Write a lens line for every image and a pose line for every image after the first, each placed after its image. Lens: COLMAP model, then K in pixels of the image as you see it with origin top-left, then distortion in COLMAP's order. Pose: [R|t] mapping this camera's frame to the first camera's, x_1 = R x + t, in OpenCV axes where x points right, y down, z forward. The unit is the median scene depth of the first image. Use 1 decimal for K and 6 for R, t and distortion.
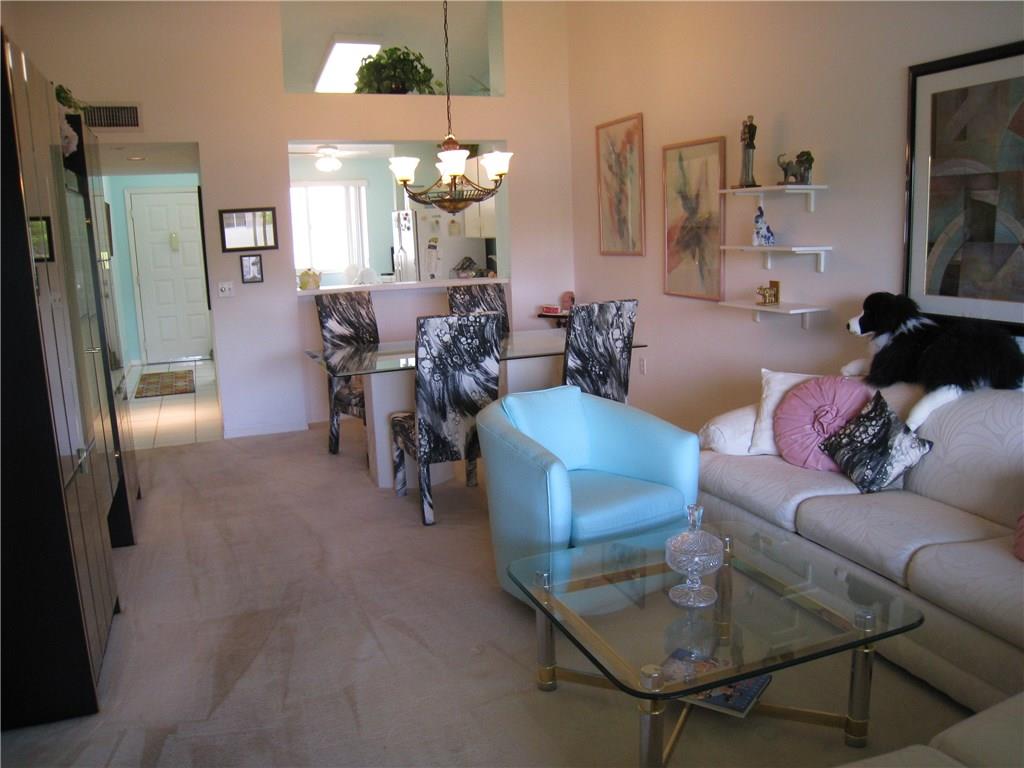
lens RADIAL K [[864.3, 0, 517.1], [0, 864.3, 396.8], [0, 0, 1]] dist [-0.155327, 0.116319]
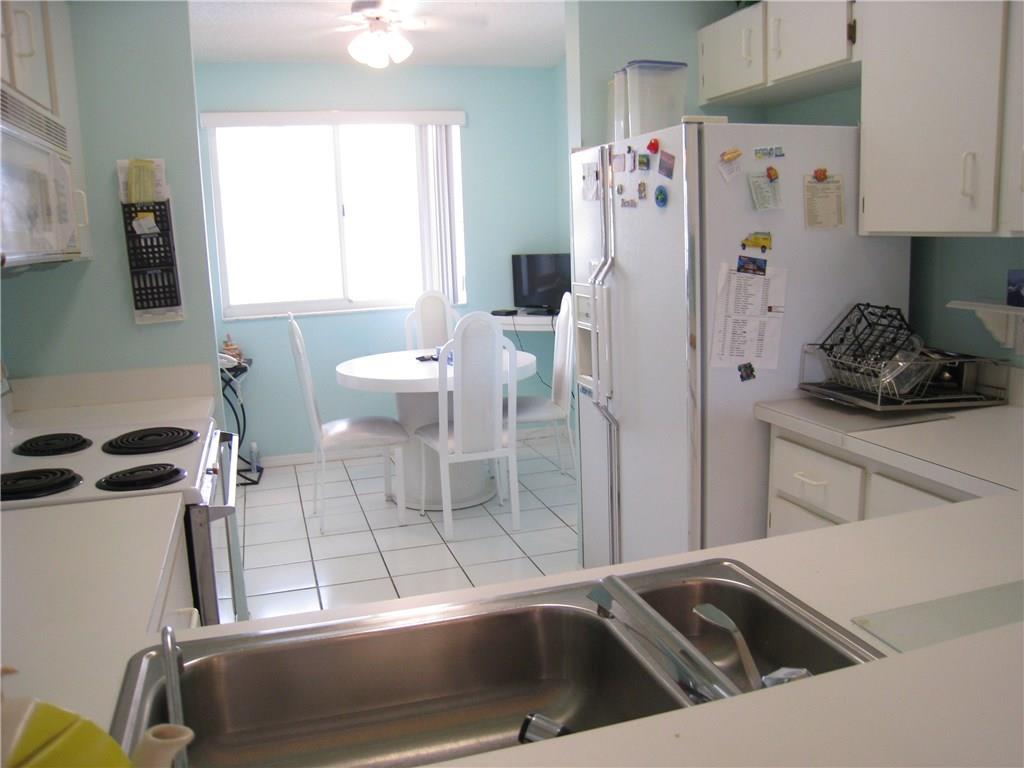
lens RADIAL K [[864.3, 0, 517.1], [0, 864.3, 396.8], [0, 0, 1]] dist [-0.155327, 0.116319]
pose [[0.997800, 0.015678, -0.064413, -0.154138], [-0.015847, 0.999872, -0.002113, -0.130166], [0.064371, 0.003129, 0.997921, 0.720943]]
